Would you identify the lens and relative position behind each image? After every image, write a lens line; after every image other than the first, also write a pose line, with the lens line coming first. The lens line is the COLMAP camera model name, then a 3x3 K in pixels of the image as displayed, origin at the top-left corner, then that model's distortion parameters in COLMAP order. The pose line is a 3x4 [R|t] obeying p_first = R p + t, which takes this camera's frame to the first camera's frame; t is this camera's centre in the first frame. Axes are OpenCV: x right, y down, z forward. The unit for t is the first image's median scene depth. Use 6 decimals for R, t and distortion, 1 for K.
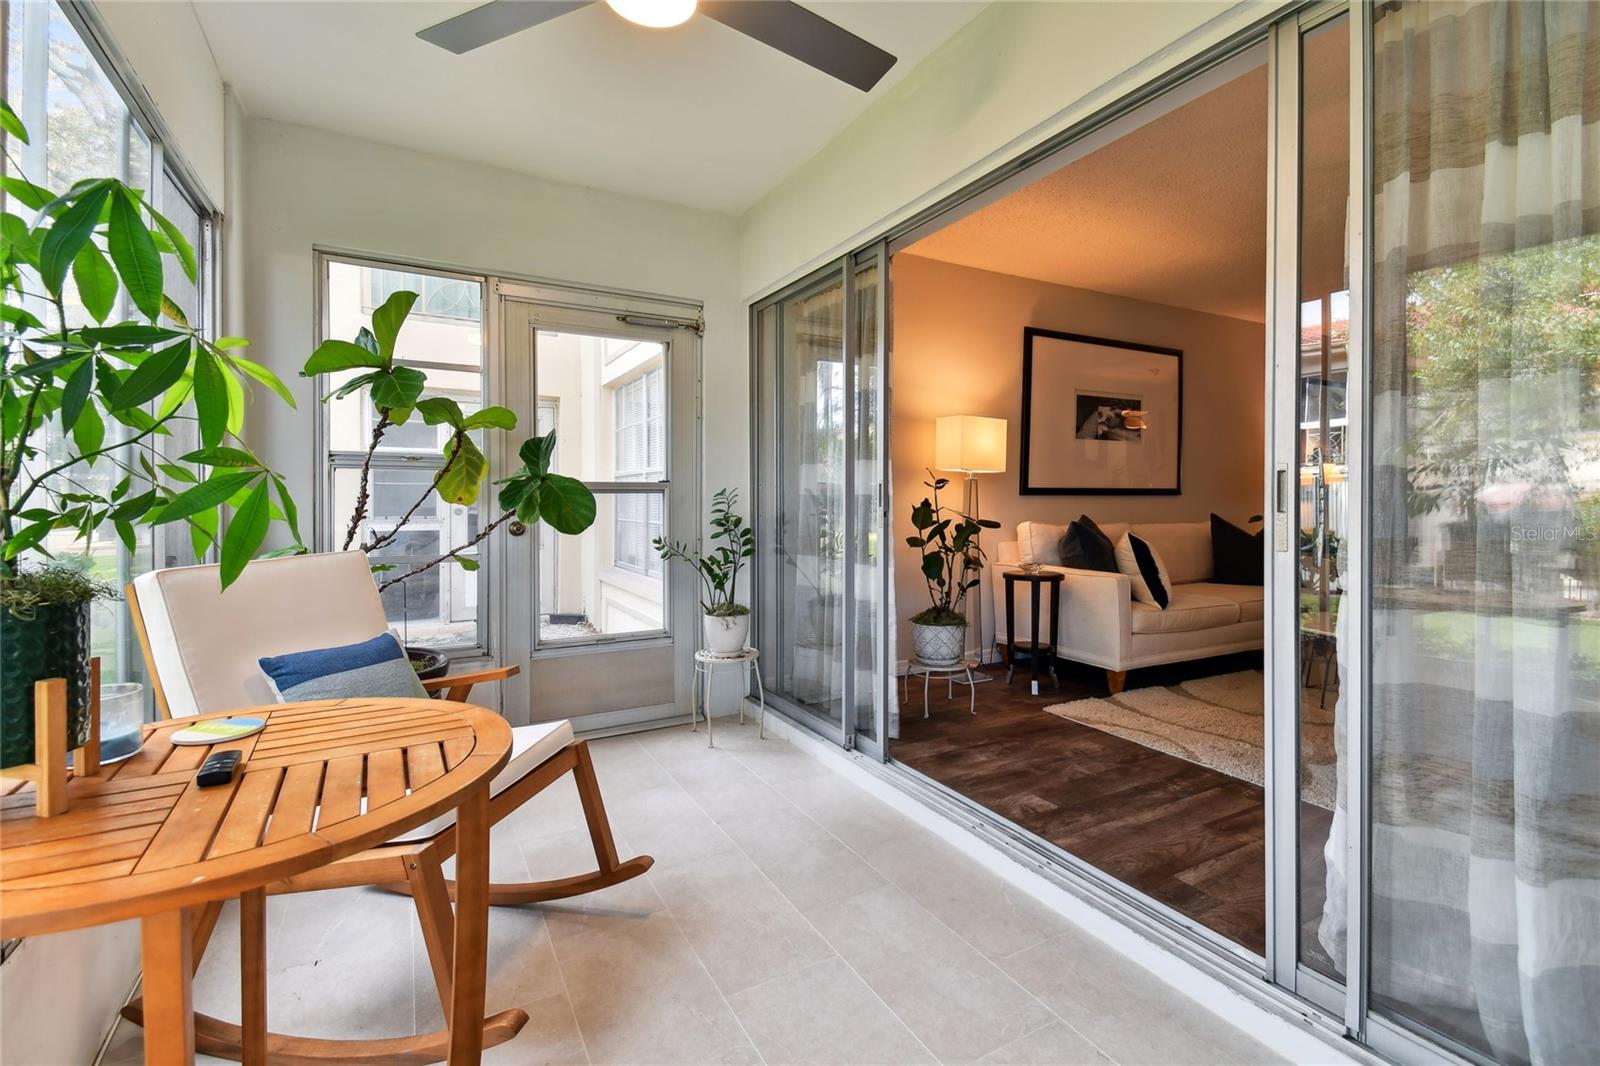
lens RADIAL K [[719.1, 0, 806.9], [0, 719.1, 526.8], [0, 0, 1]] dist [0.040229, -0.024077]
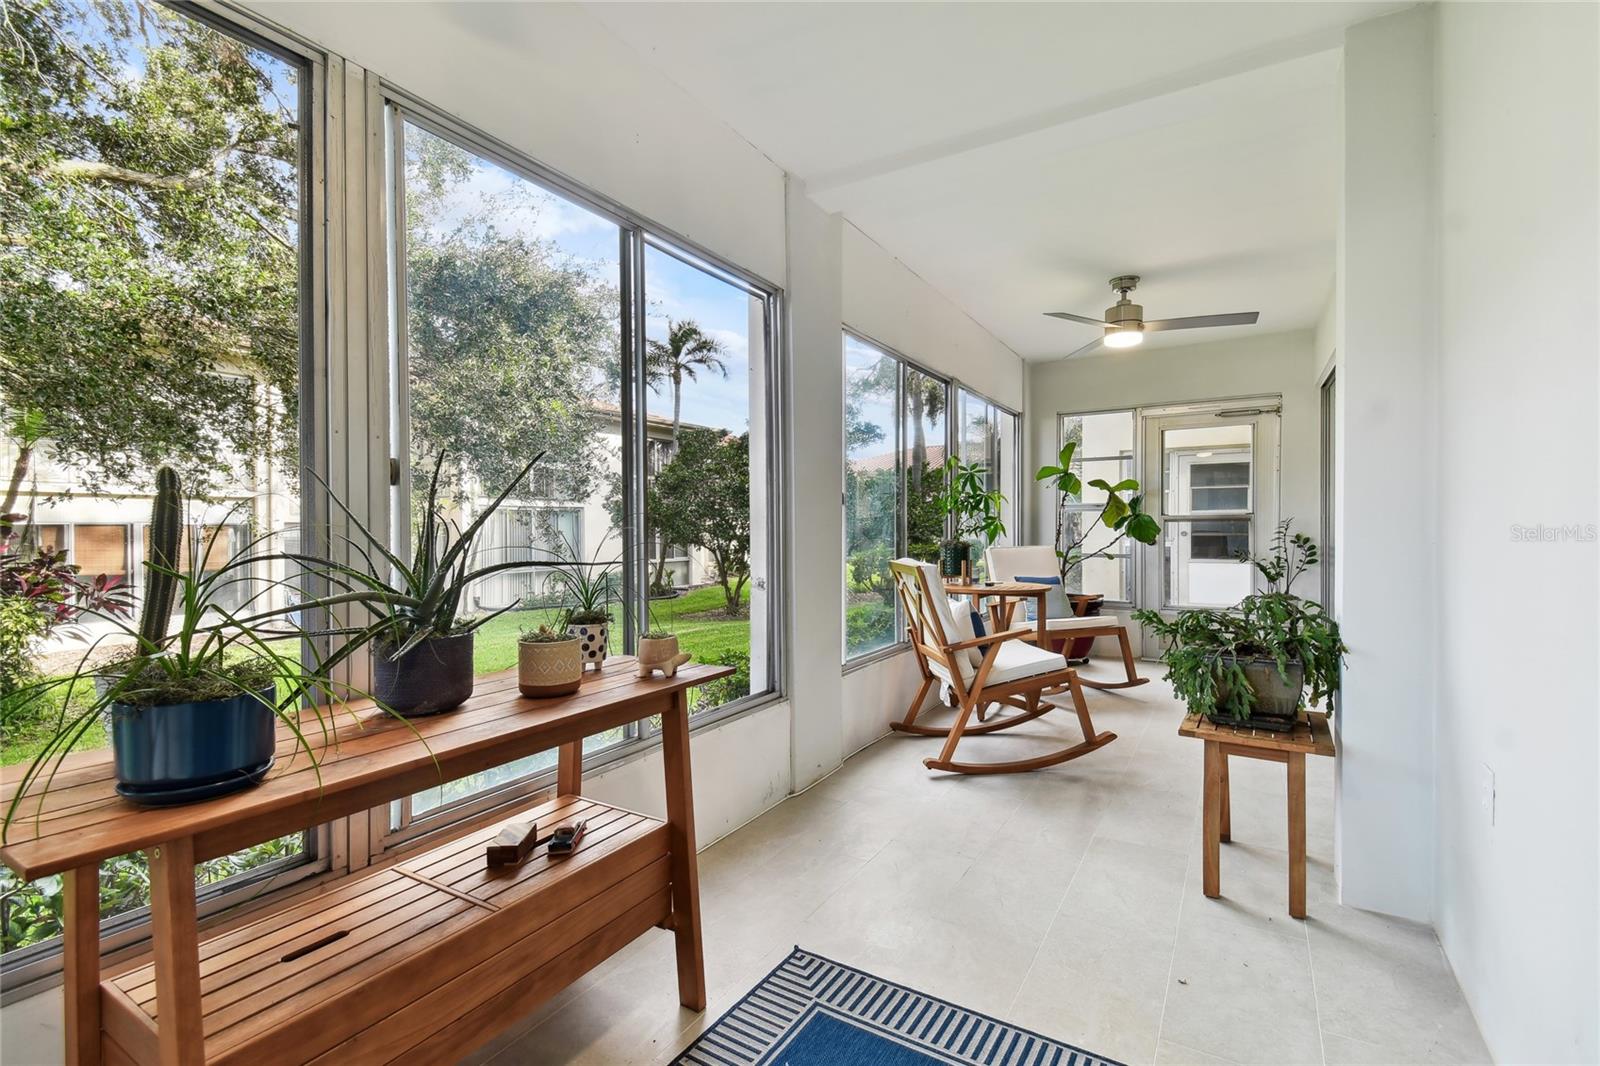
lens RADIAL K [[719.1, 0, 806.9], [0, 719.1, 526.8], [0, 0, 1]] dist [0.040229, -0.024077]
pose [[0.505062, -0.001493, -0.863082, 0.850934], [-0.027640, 0.999458, -0.017903, 0.025164], [0.862641, 0.032898, 0.504746, -0.769847]]
